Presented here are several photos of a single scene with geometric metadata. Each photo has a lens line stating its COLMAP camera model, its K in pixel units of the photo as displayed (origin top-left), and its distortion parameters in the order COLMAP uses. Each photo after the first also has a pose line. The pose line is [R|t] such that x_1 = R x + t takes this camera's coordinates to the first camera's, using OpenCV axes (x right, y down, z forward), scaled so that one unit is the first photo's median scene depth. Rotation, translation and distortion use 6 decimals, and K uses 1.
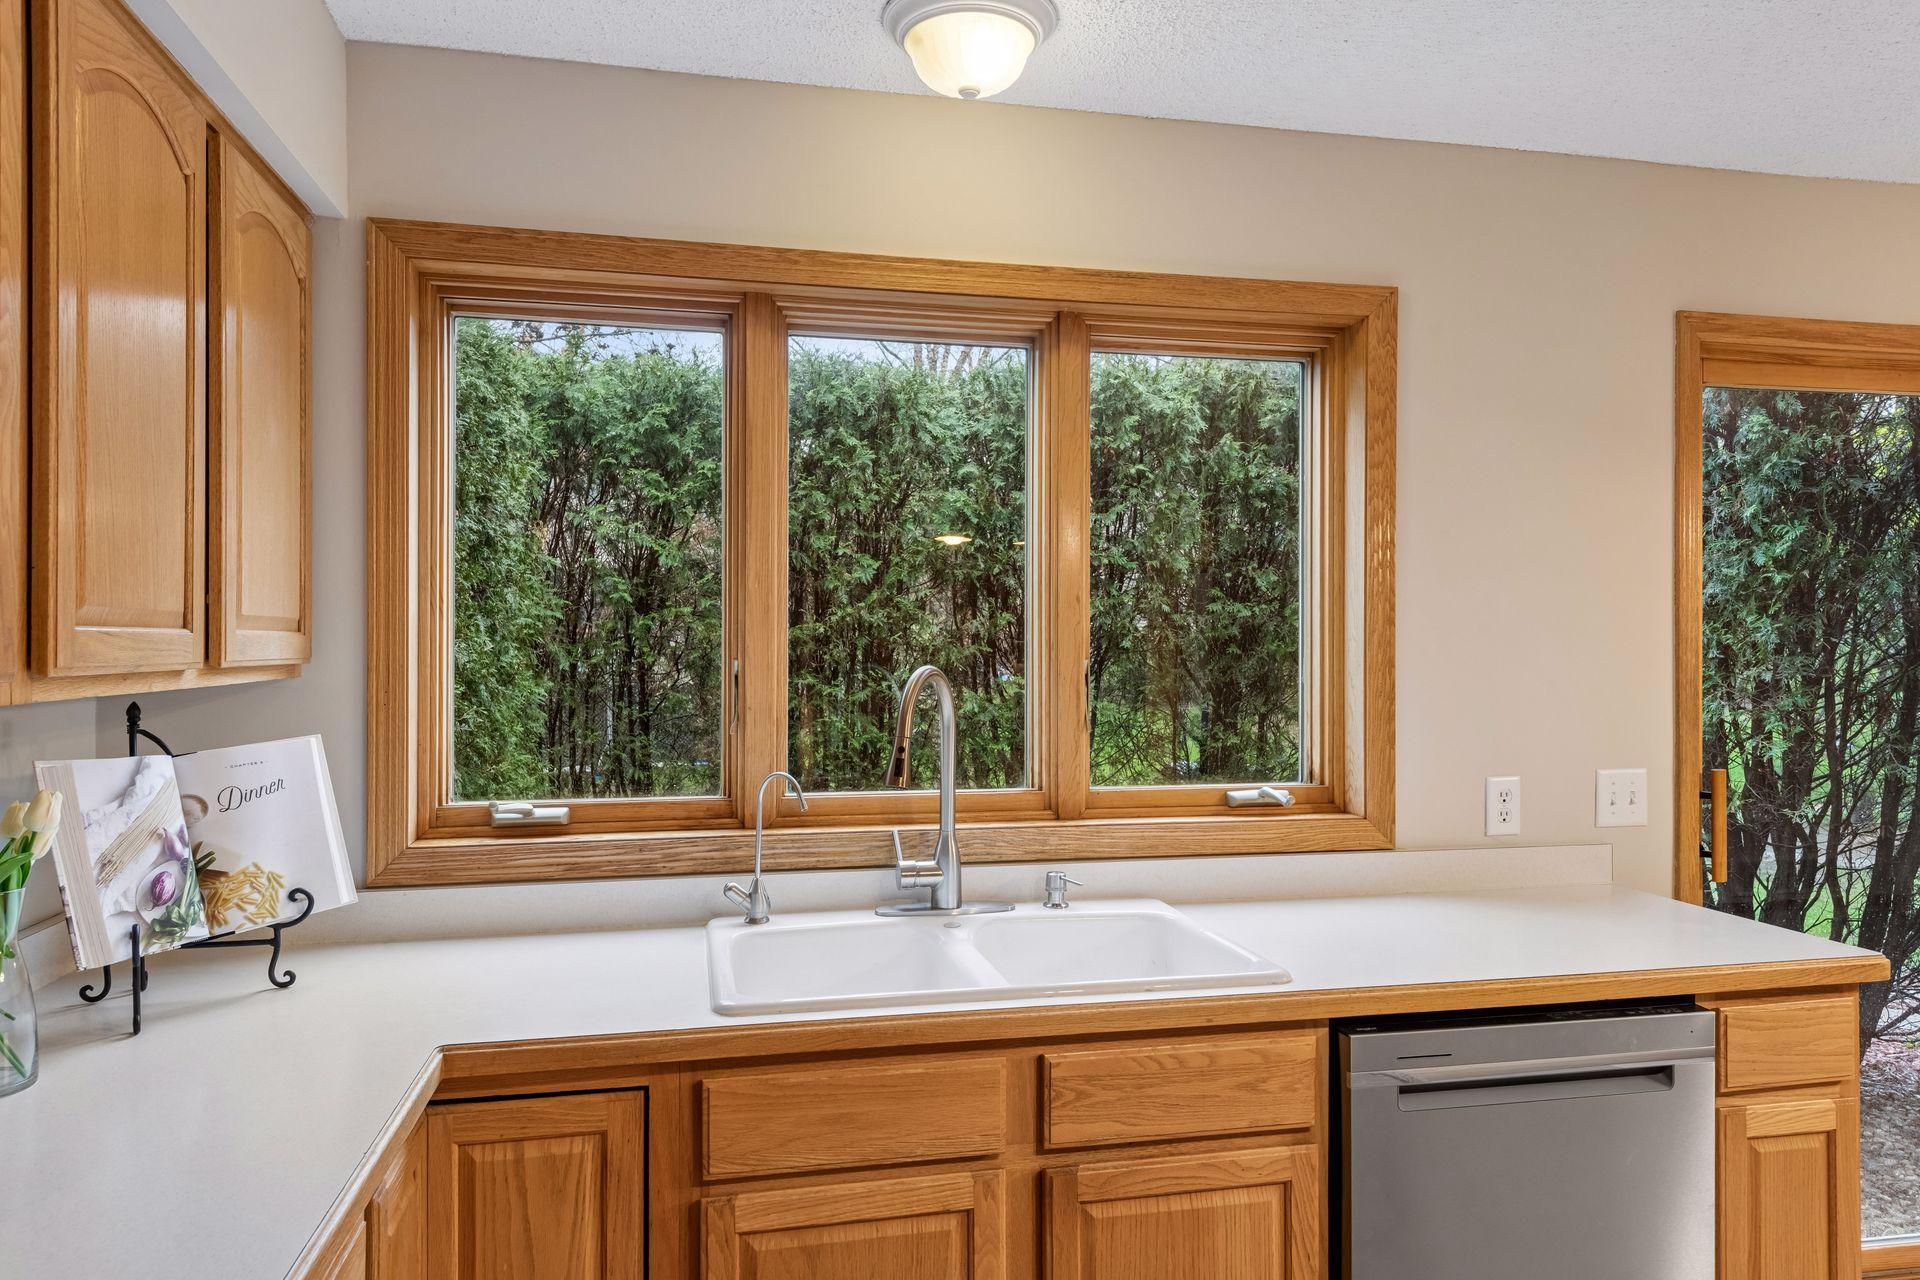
lens RADIAL K [[1262.5, 0, 960.0], [0, 1262.5, 640.0], [0, 0, 1]] dist [0.031273, -0.028880]
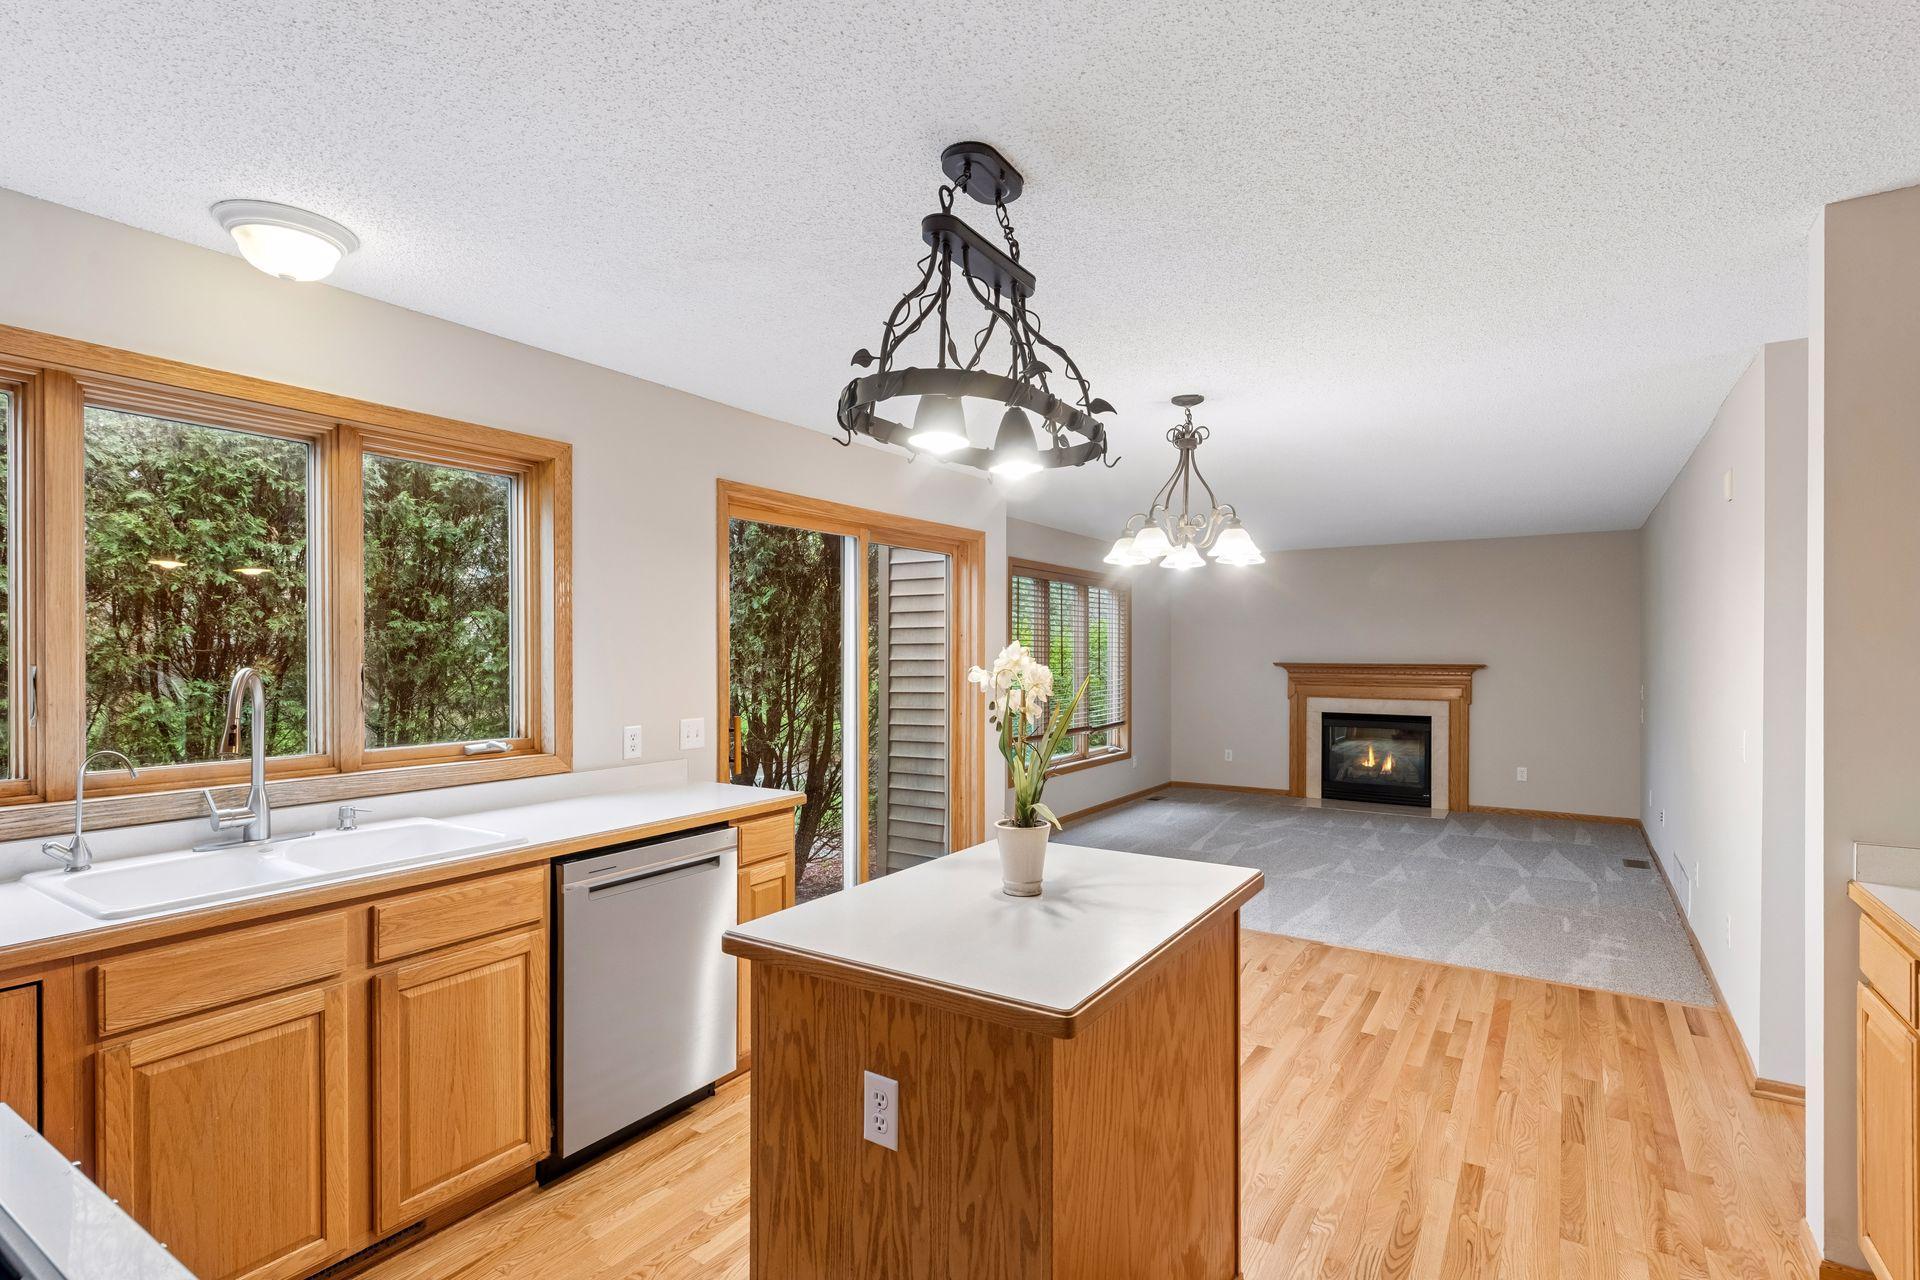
lens RADIAL K [[922.5, 0, 965.7], [0, 922.5, 663.0], [0, 0, 1]] dist [0.000984, -0.000632]
pose [[0.707536, -0.009847, 0.706609, -0.170991], [-0.000634, 0.999894, 0.014569, -0.000886], [-0.706677, -0.010756, 0.707454, -0.274389]]
